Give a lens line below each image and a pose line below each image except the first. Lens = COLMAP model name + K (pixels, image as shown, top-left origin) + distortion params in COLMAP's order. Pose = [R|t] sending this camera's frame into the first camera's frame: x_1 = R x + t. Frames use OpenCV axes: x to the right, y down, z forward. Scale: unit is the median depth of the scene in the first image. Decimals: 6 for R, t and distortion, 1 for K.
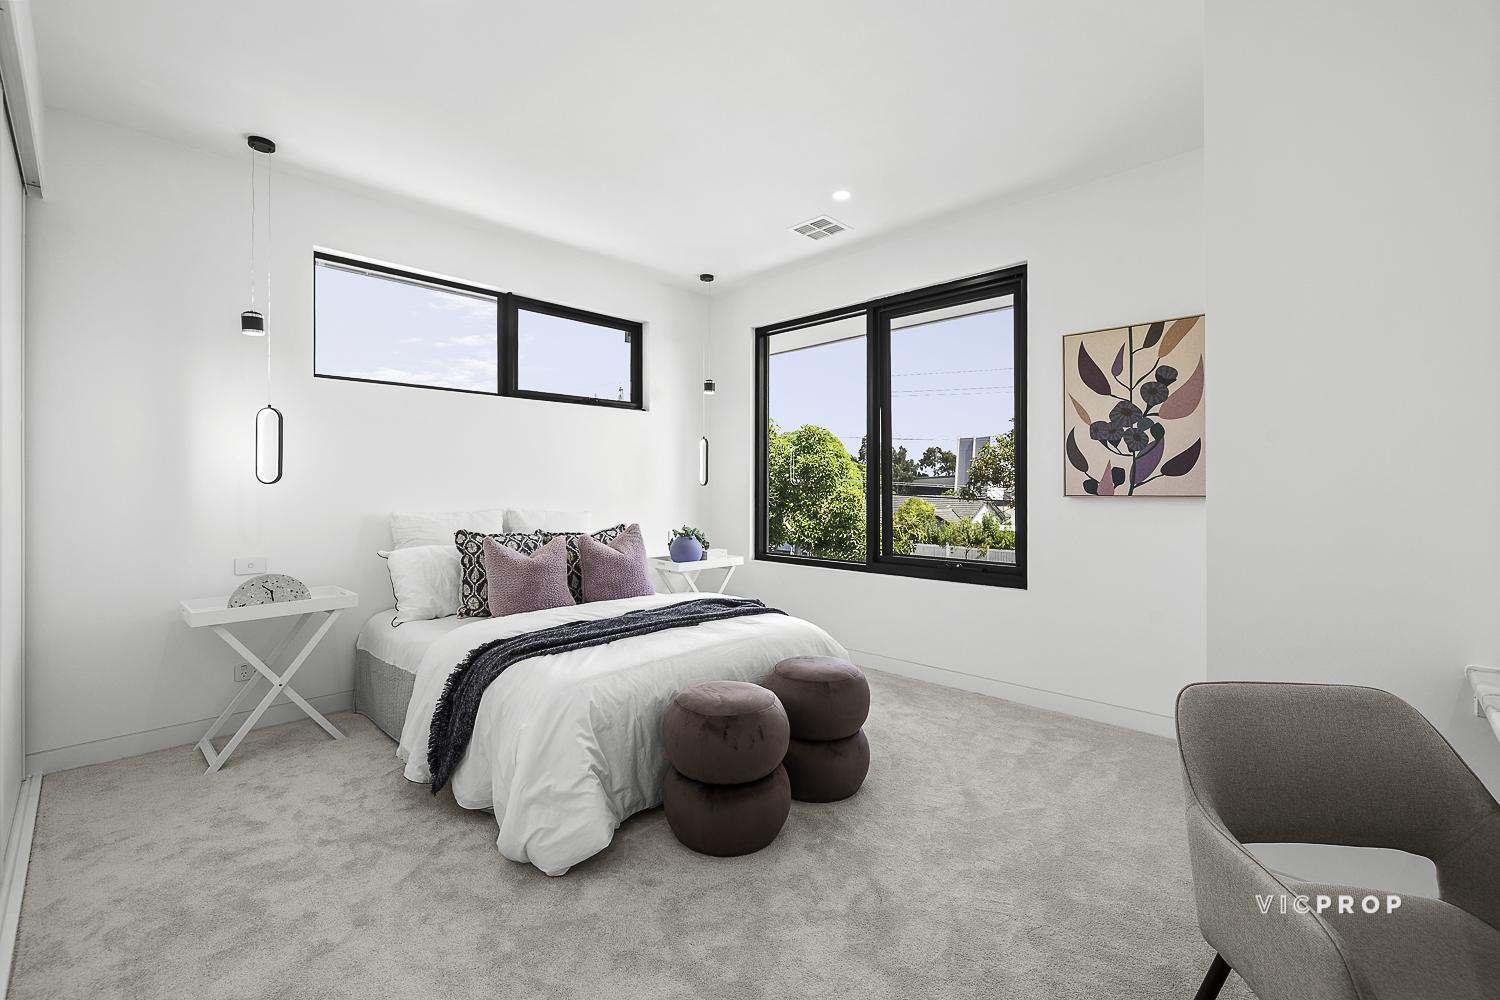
lens RADIAL K [[639.6, 0, 744.7], [0, 639.6, 495.3], [0, 0, 1]] dist [-0.003412, 0.000111]
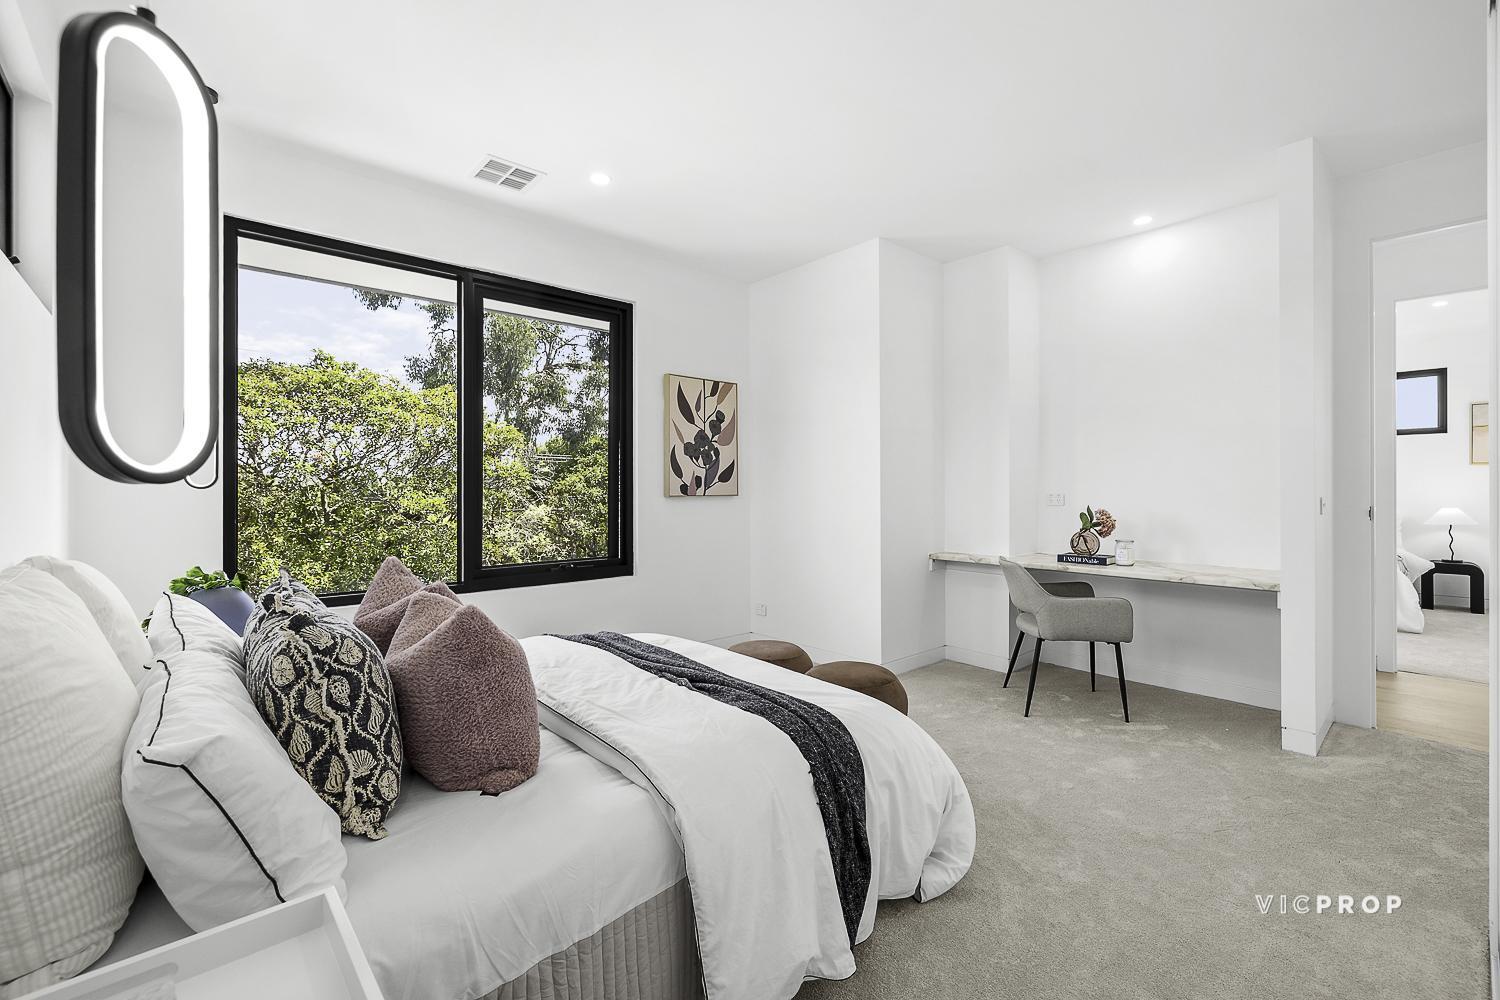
lens RADIAL K [[639.6, 0, 745.7], [0, 639.6, 487.4], [0, 0, 1]] dist [-0.003412, 0.000111]
pose [[0.068978, -0.003286, 0.997613, -0.842576], [0.011510, 0.999931, 0.002497, -0.020220], [-0.997552, 0.011310, 0.069011, 0.800626]]
